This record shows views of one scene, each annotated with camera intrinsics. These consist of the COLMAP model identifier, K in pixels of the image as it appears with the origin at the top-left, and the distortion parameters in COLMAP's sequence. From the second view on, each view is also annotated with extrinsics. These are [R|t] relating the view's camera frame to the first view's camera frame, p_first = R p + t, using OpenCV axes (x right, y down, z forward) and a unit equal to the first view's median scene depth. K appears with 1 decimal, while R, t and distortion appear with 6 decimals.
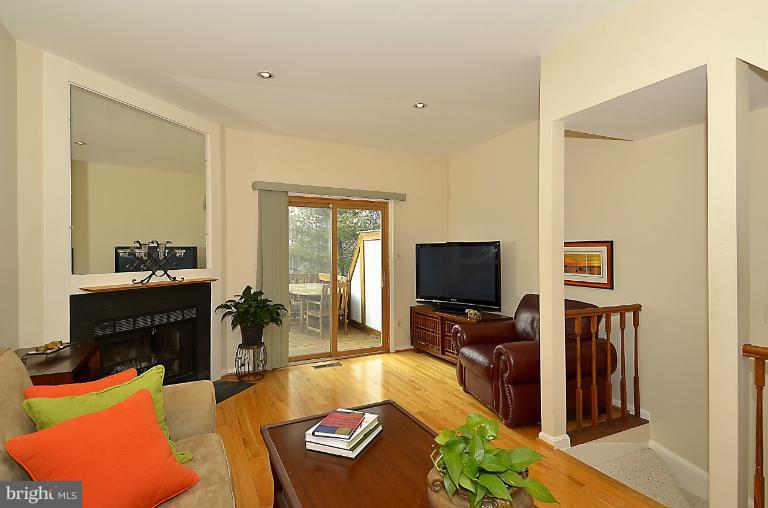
lens RADIAL K [[391.5, 0, 403.3], [0, 391.5, 256.0], [0, 0, 1]] dist [0.001730, 0.000572]
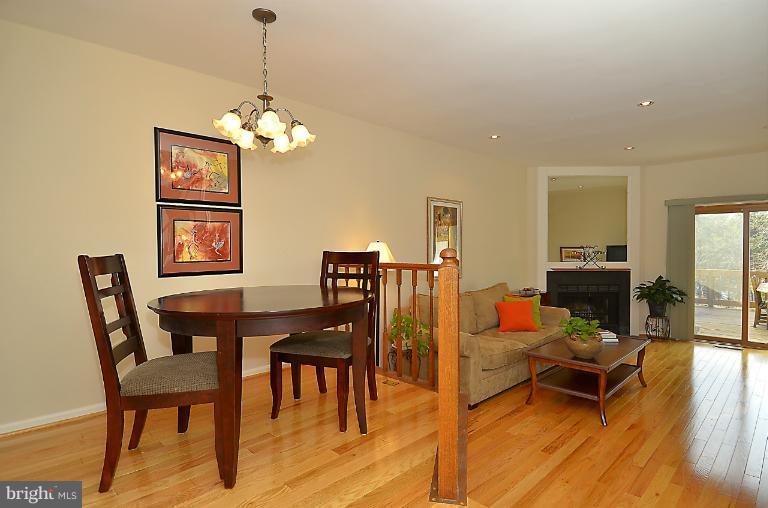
lens RADIAL K [[403.0, 0, 384.0], [0, 403.0, 254.0], [0, 0, 1]] dist [0.000130, -0.024507]
pose [[0.265247, 0.017828, -0.964016, 0.767473], [-0.000824, 0.999833, 0.018264, -0.026590], [0.964180, -0.004050, 0.265218, -0.351088]]
